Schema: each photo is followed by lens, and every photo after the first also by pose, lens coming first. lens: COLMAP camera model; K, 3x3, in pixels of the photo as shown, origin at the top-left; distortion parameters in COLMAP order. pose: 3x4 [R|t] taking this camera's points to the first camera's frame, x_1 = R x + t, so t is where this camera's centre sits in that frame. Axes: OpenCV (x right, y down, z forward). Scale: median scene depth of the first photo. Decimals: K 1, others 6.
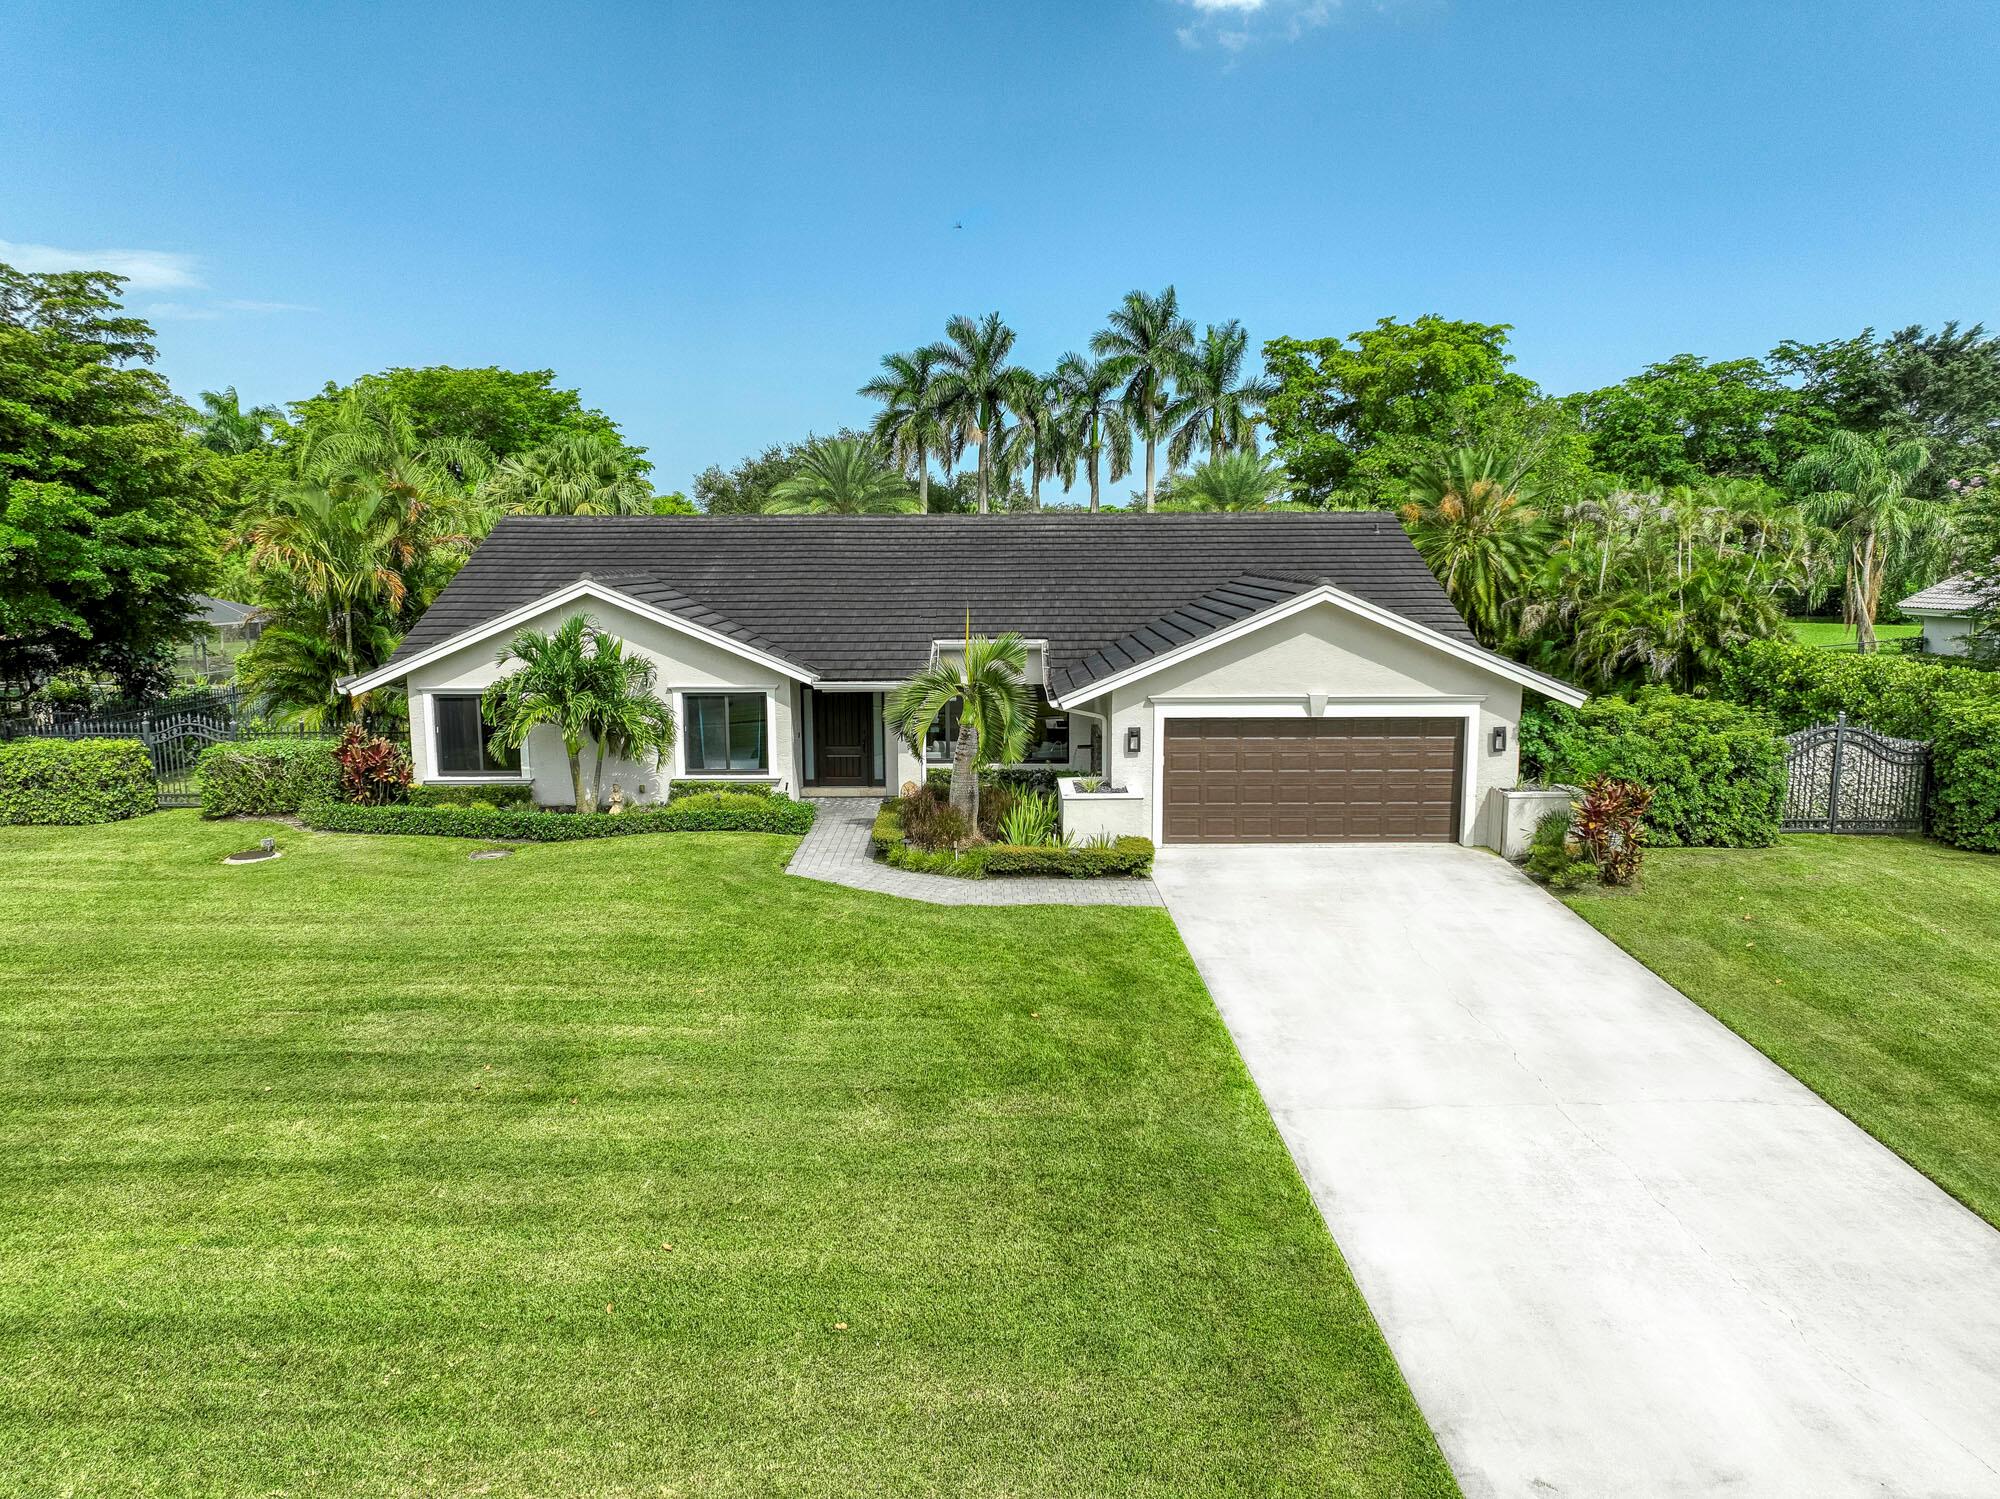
lens RADIAL K [[1399.3, 0, 1010.5], [0, 1399.3, 738.5], [0, 0, 1]] dist [0.004477, 0.015503]
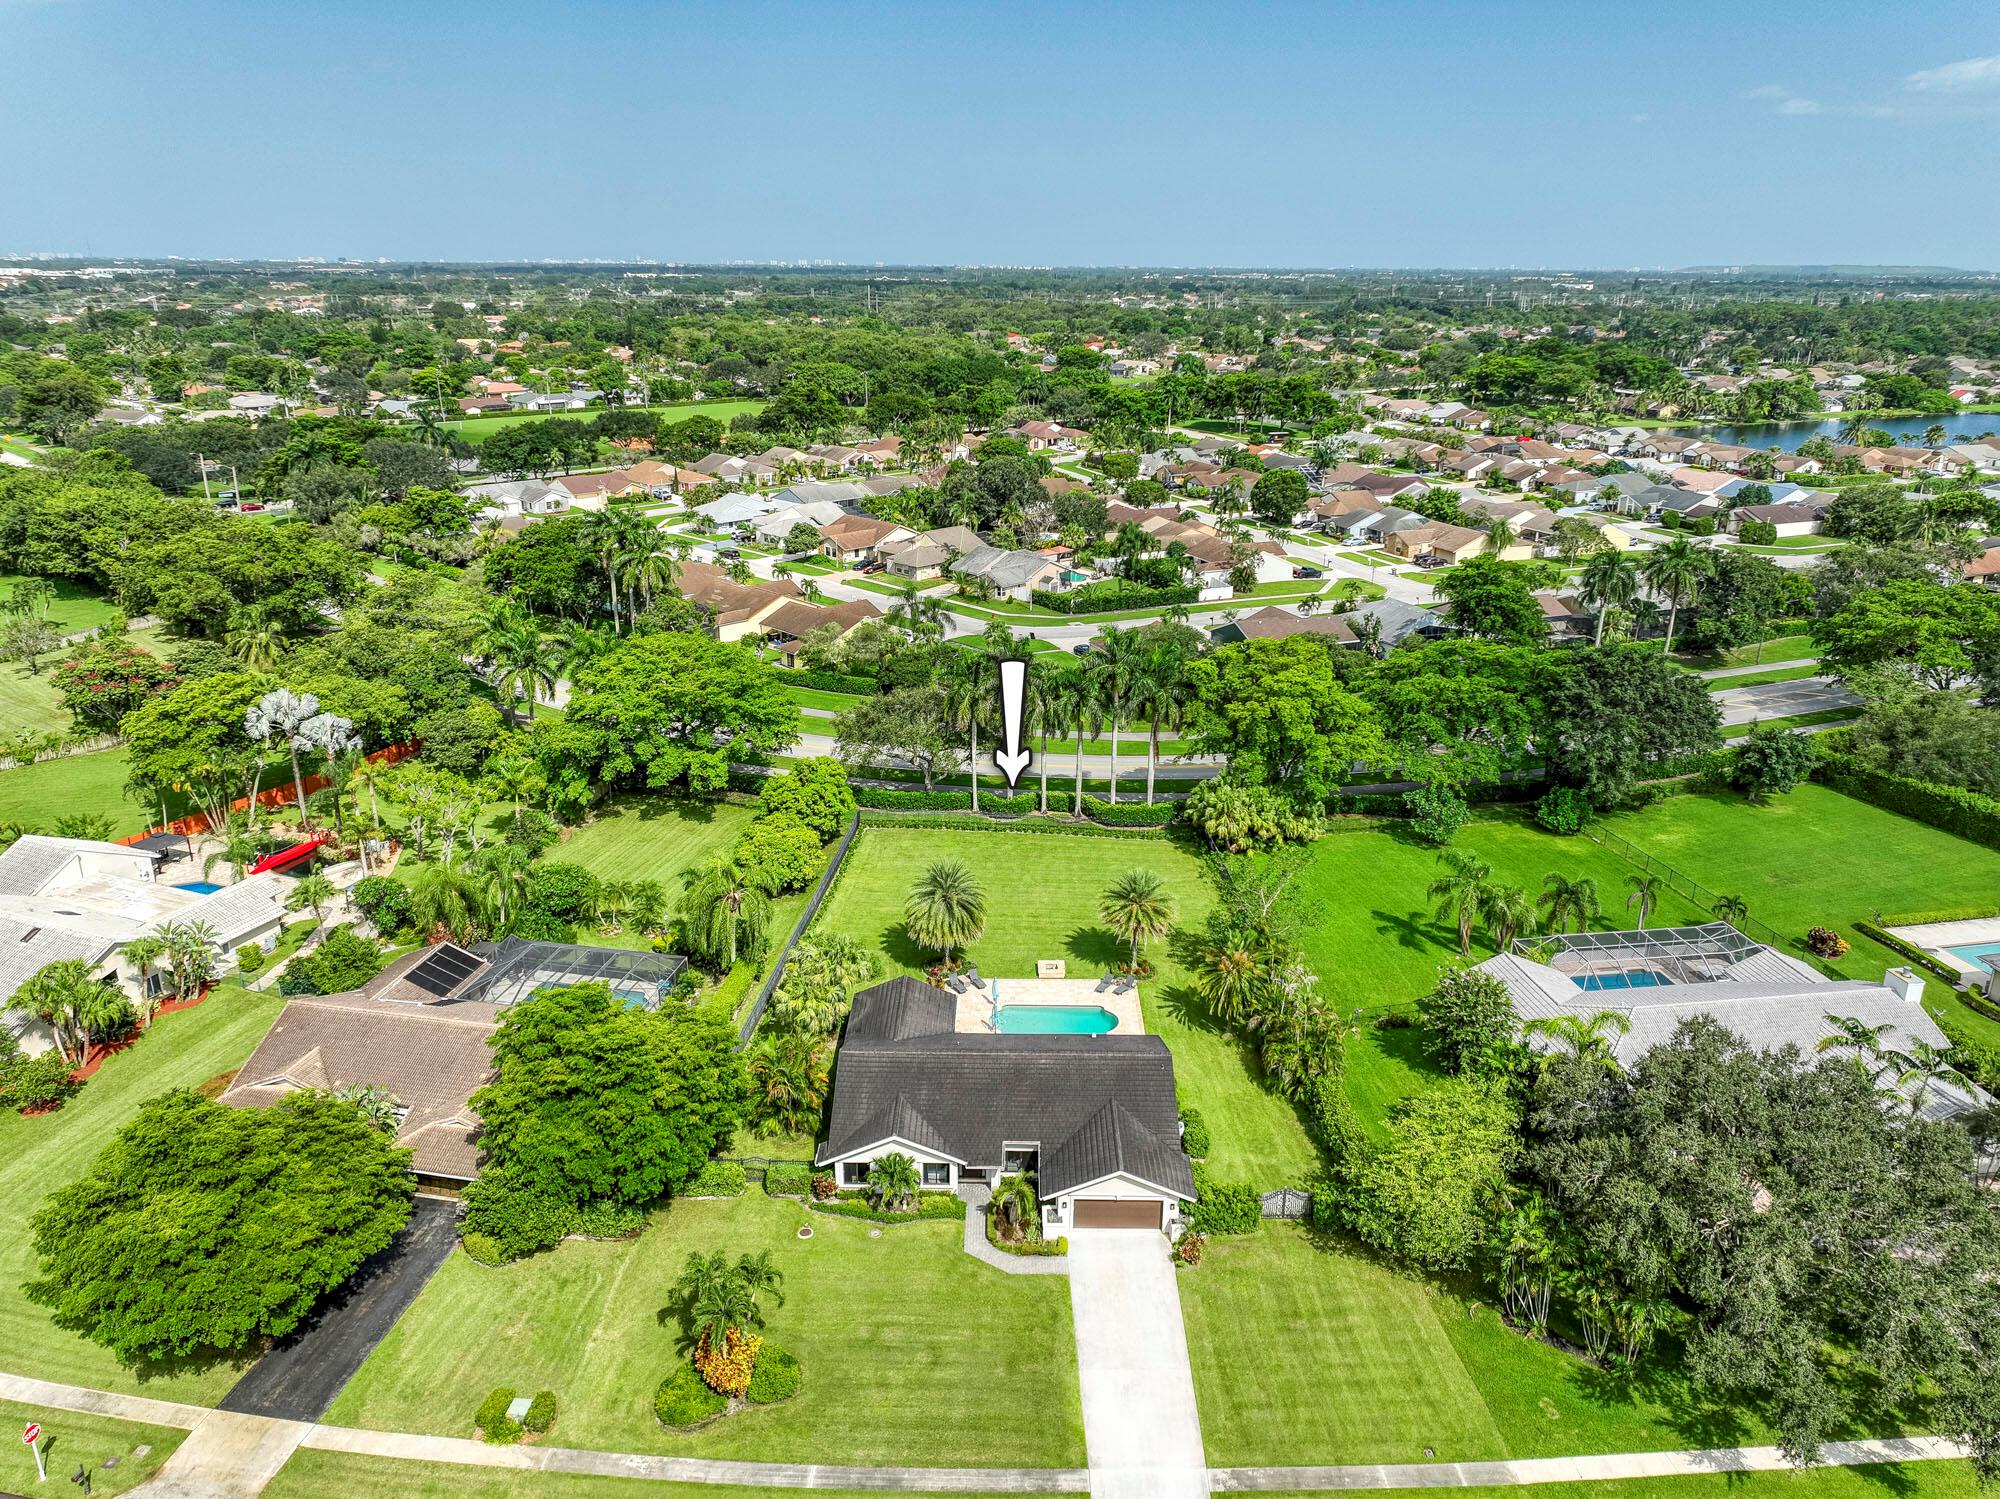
lens RADIAL K [[1399.3, 0, 1006.9], [0, 1399.3, 755.4], [0, 0, 1]] dist [0.004477, 0.015503]
pose [[0.999873, 0.013605, -0.008280, -0.038161], [-0.011638, 0.979039, 0.203341, -1.750261], [0.010873, -0.203219, 0.979073, -2.095265]]
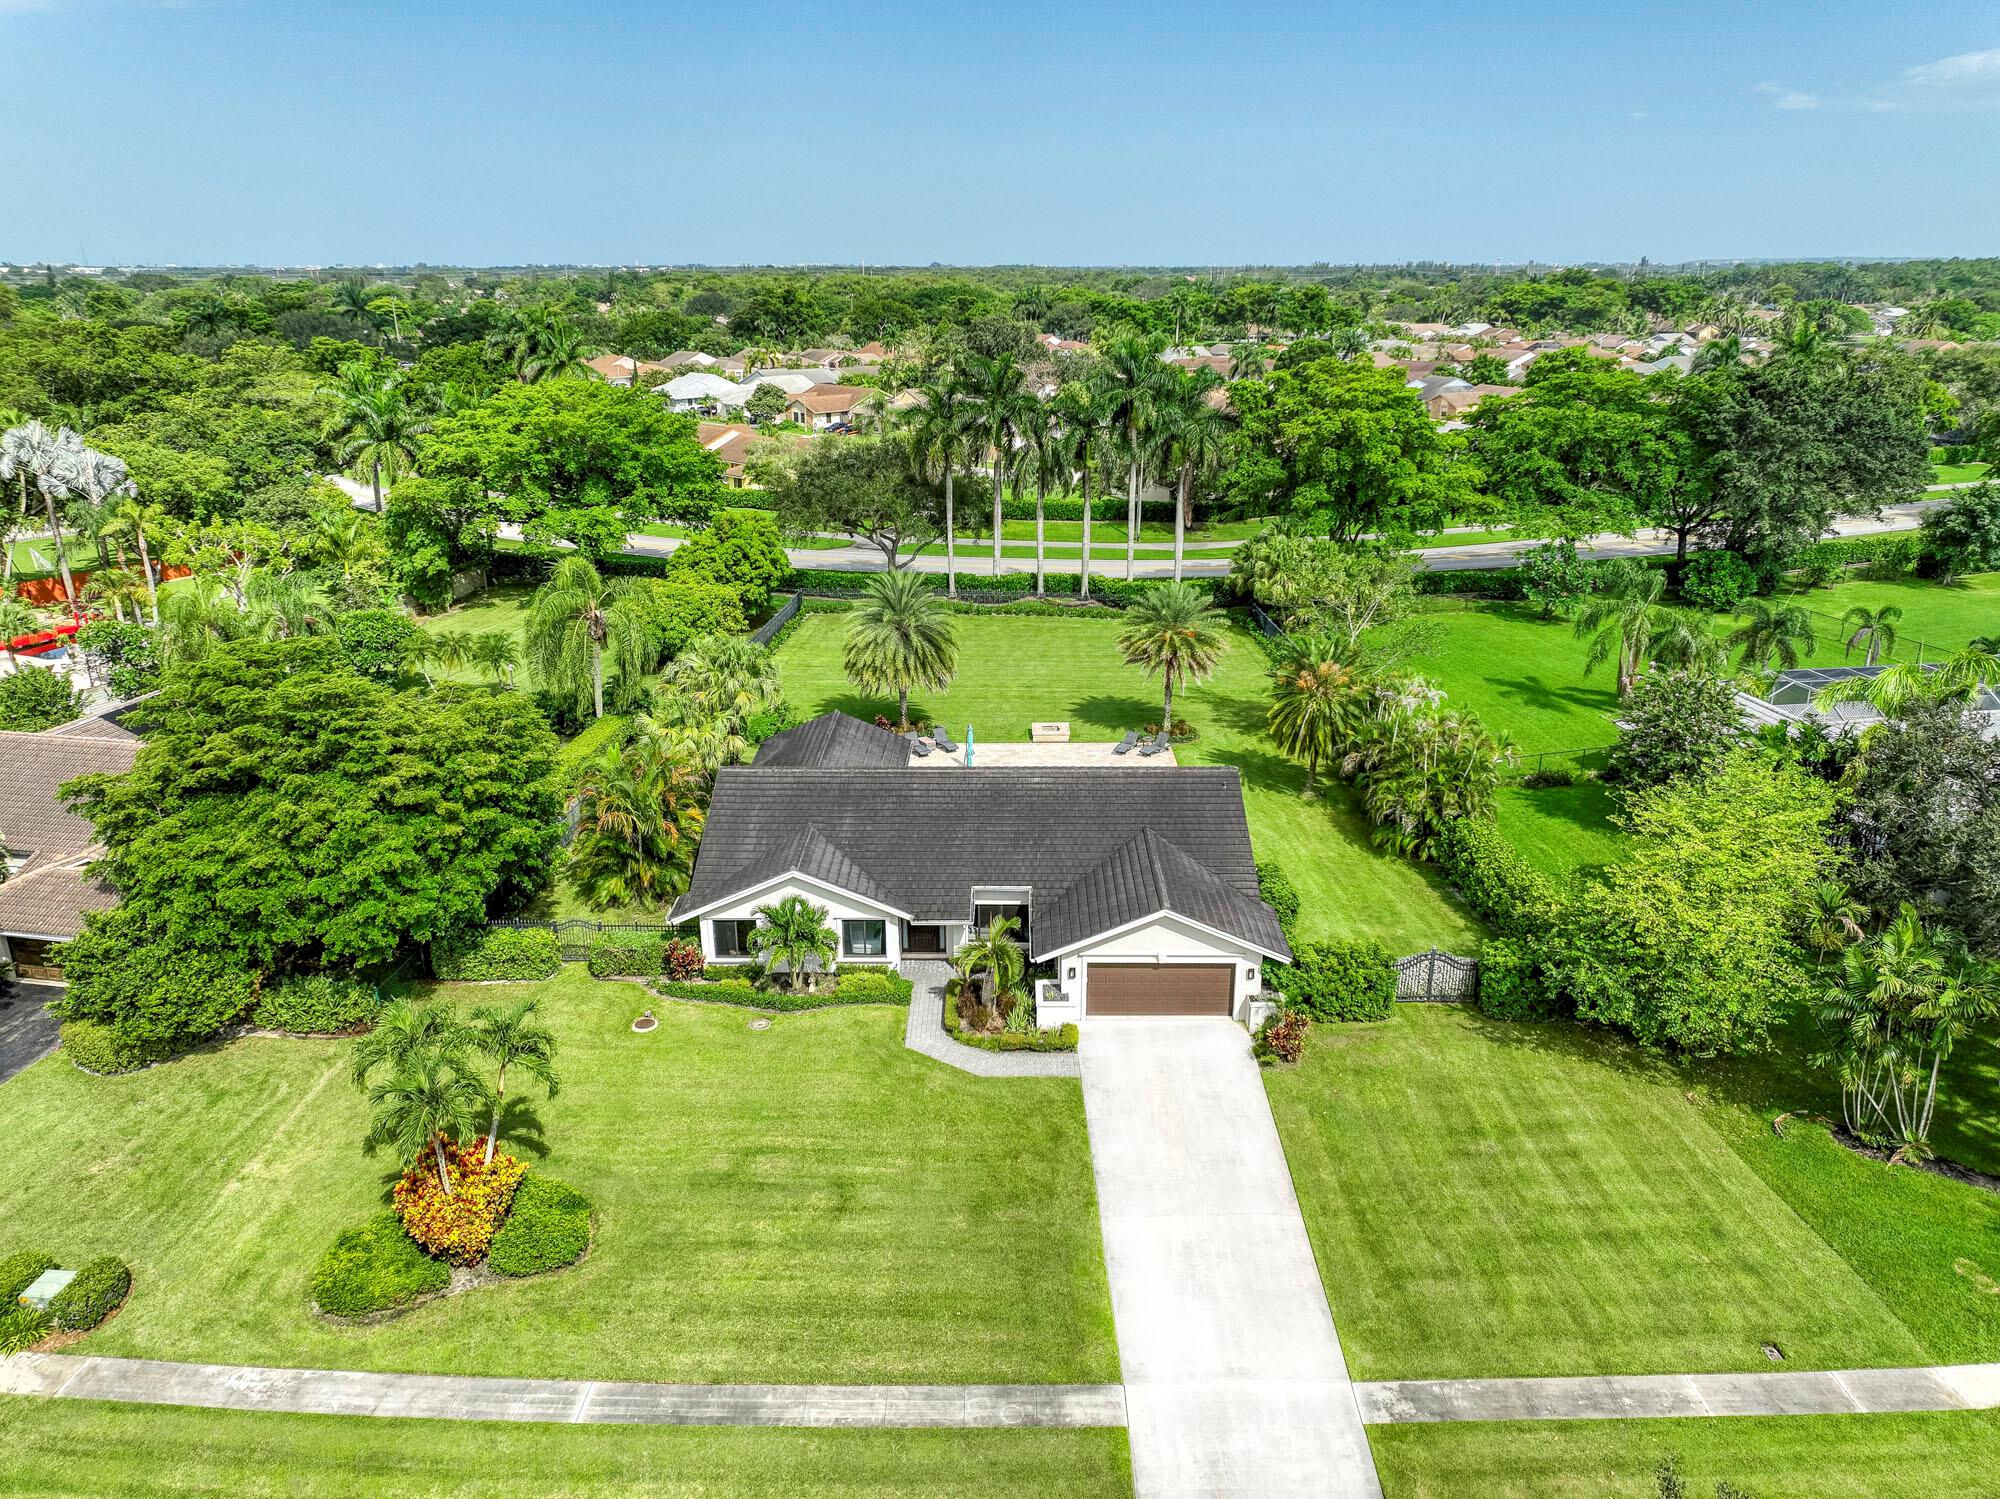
lens RADIAL K [[1399.3, 0, 1007.8], [0, 1399.3, 743.0], [0, 0, 1]] dist [0.004477, 0.015503]
pose [[0.999935, 0.005122, -0.010161, 0.013187], [-0.003096, 0.981748, 0.190160, -0.716174], [0.010950, -0.190116, 0.981701, -0.941485]]
